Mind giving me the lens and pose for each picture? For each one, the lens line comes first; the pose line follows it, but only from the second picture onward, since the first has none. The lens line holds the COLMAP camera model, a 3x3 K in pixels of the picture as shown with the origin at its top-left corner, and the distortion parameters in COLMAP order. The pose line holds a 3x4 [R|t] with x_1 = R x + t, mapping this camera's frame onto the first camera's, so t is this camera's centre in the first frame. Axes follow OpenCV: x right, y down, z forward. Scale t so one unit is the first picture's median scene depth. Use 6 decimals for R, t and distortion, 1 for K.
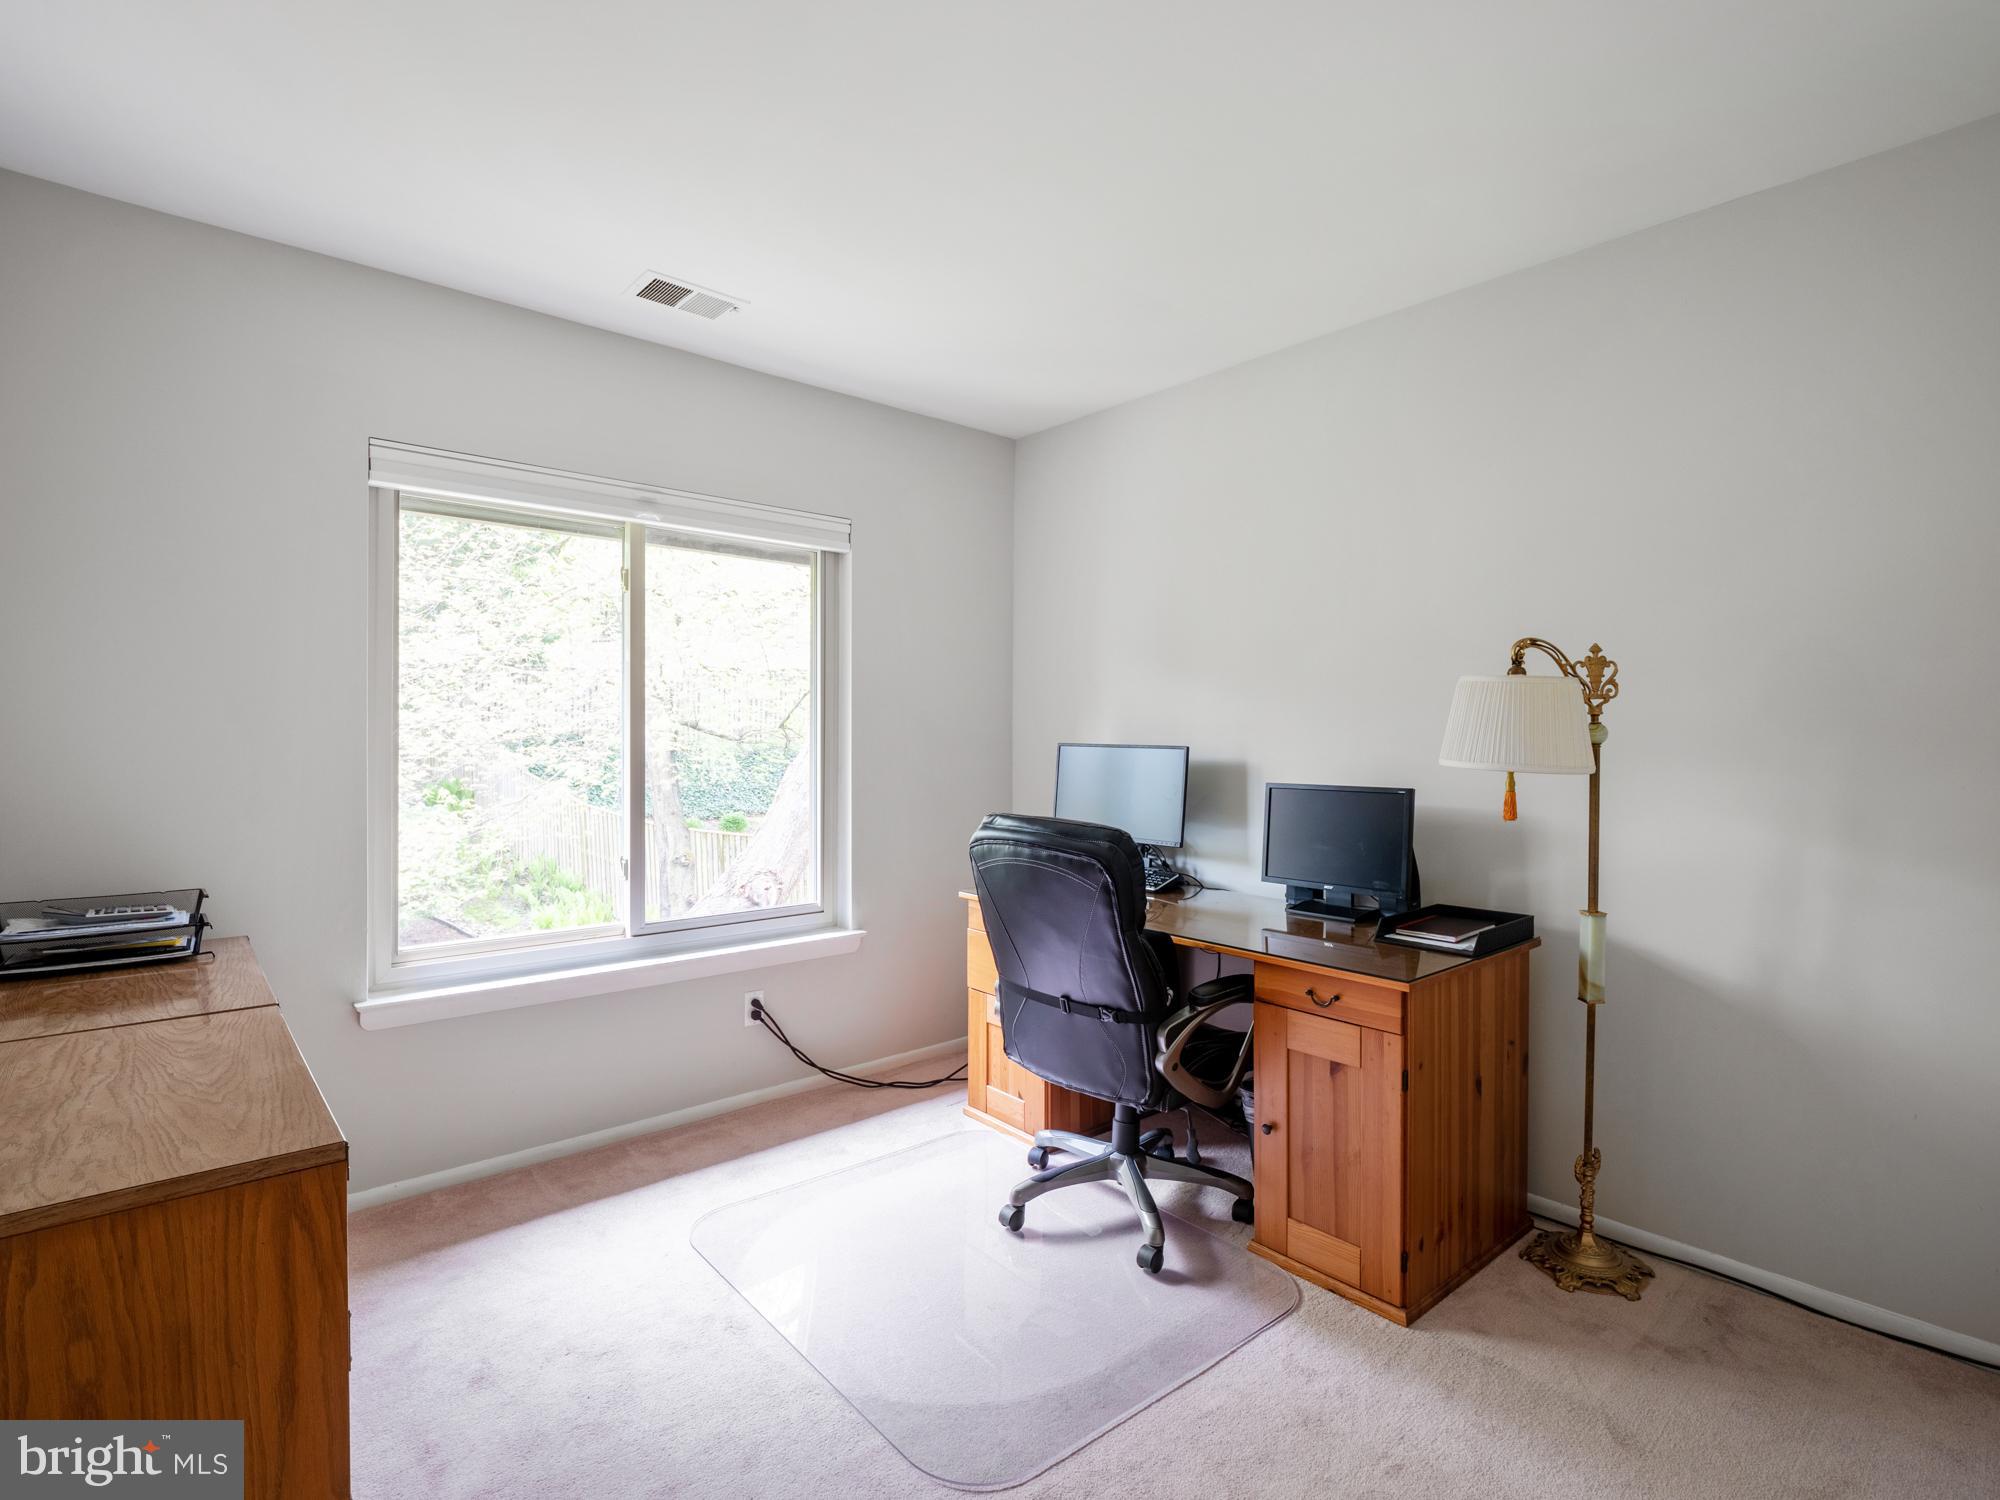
lens RADIAL K [[983.1, 0, 1000.0], [0, 983.1, 750.0], [0, 0, 1]] dist [0.000129, 0.000224]
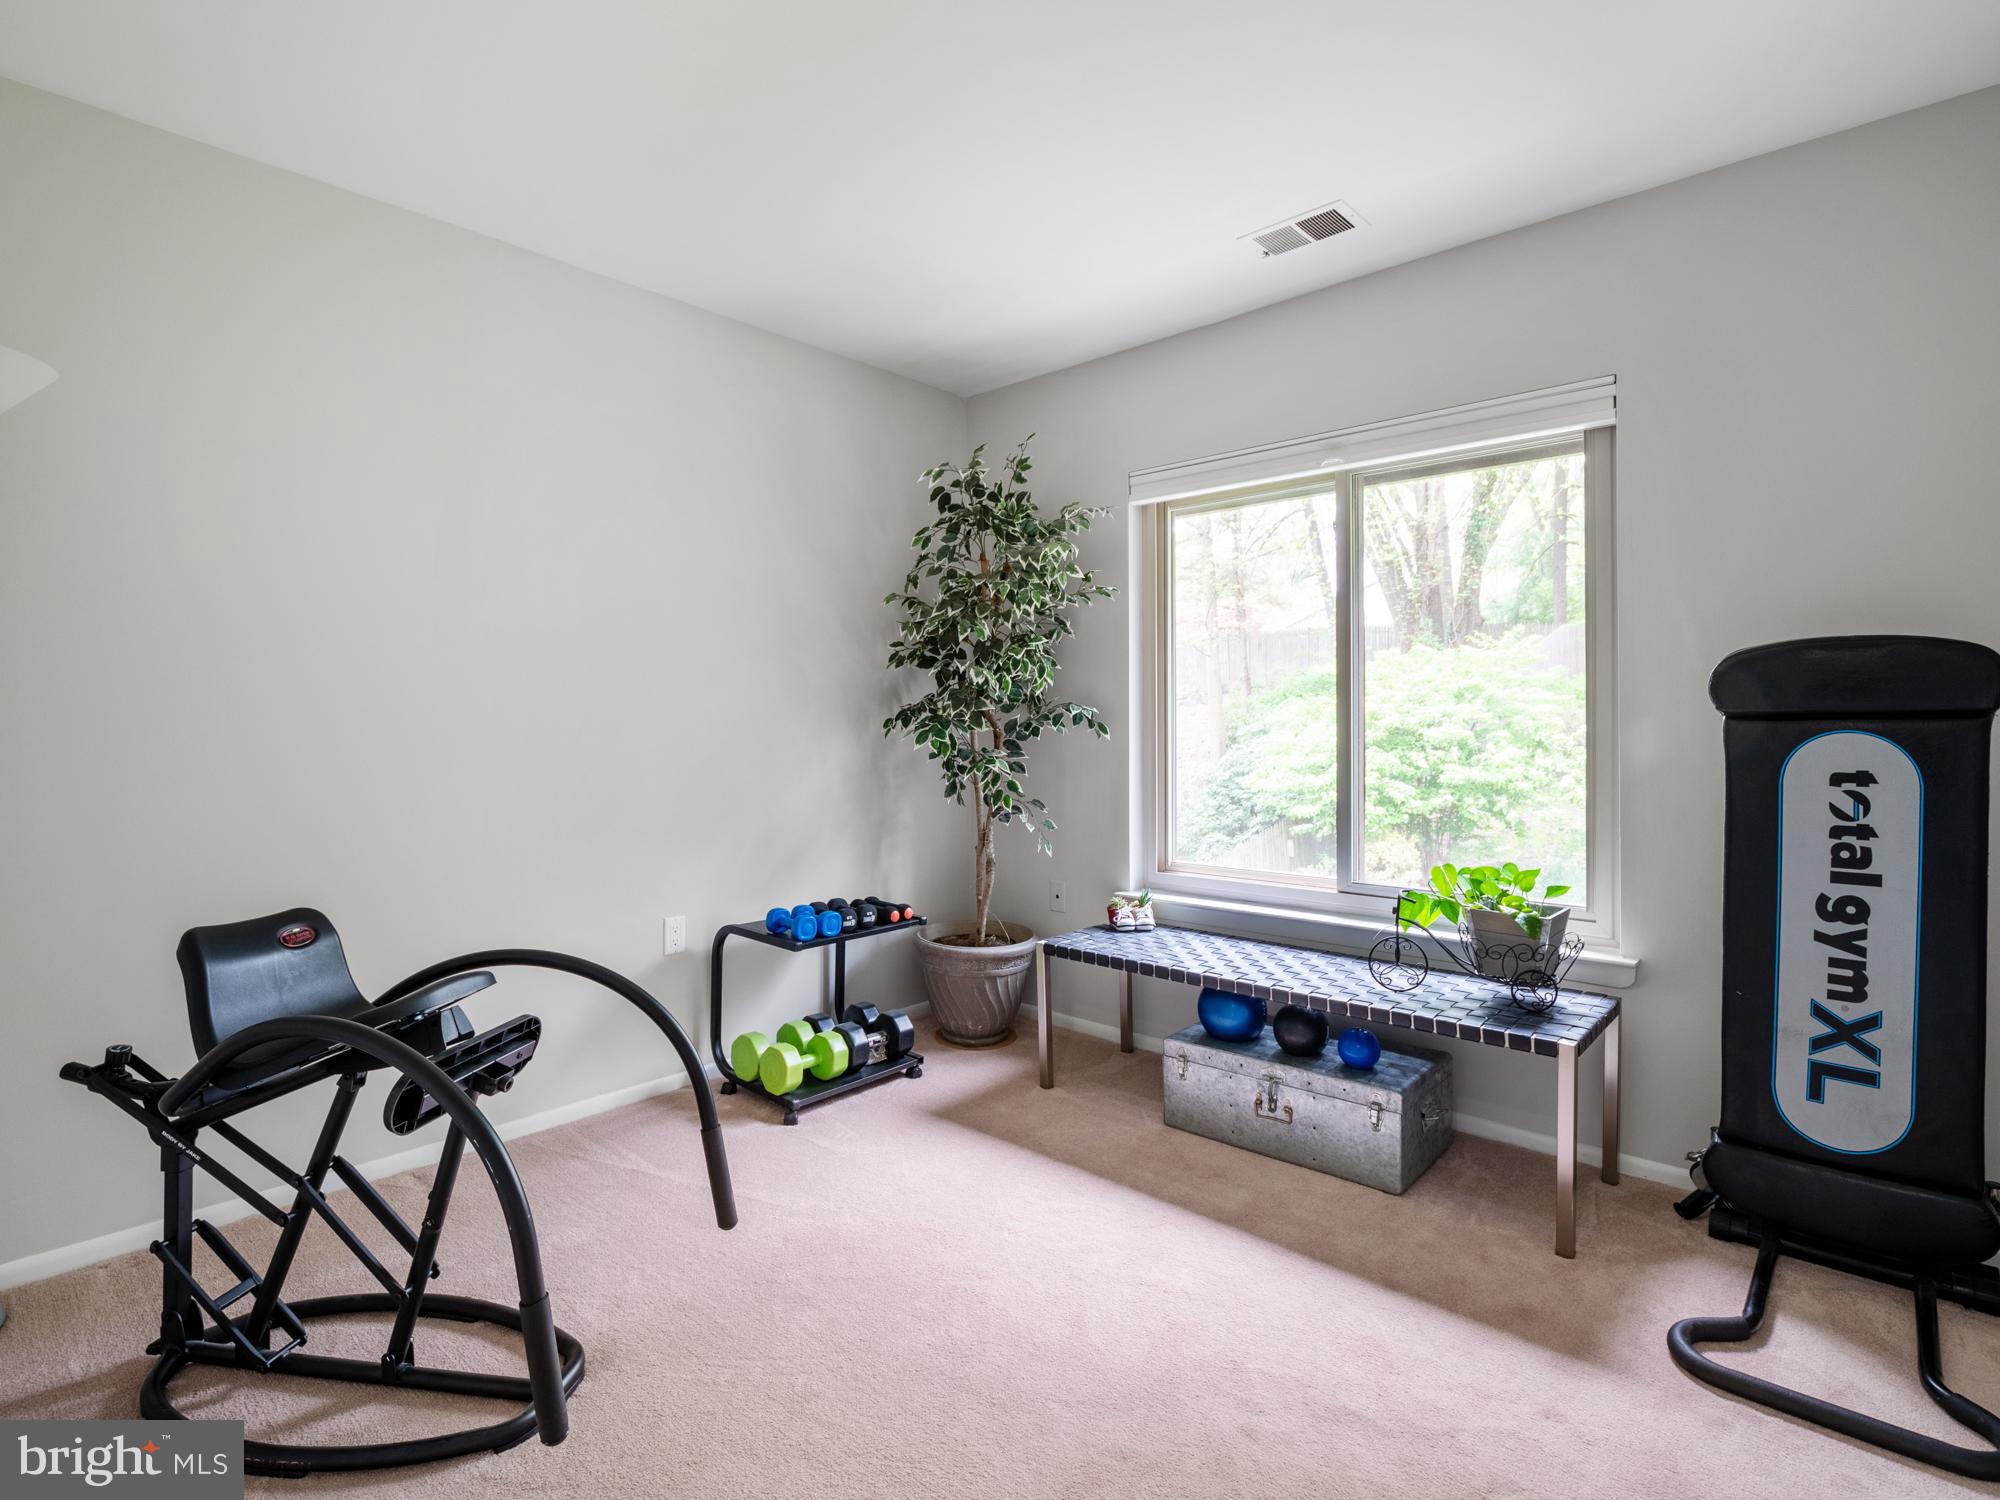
lens RADIAL K [[983.1, 0, 1000.0], [0, 983.1, 750.0], [0, 0, 1]] dist [0.000129, 0.000224]
pose [[0.131363, 0.038913, -0.990570, 0.564275], [0.000113, 0.999229, 0.039268, 0.007249], [0.991334, -0.005270, 0.131258, 0.538308]]
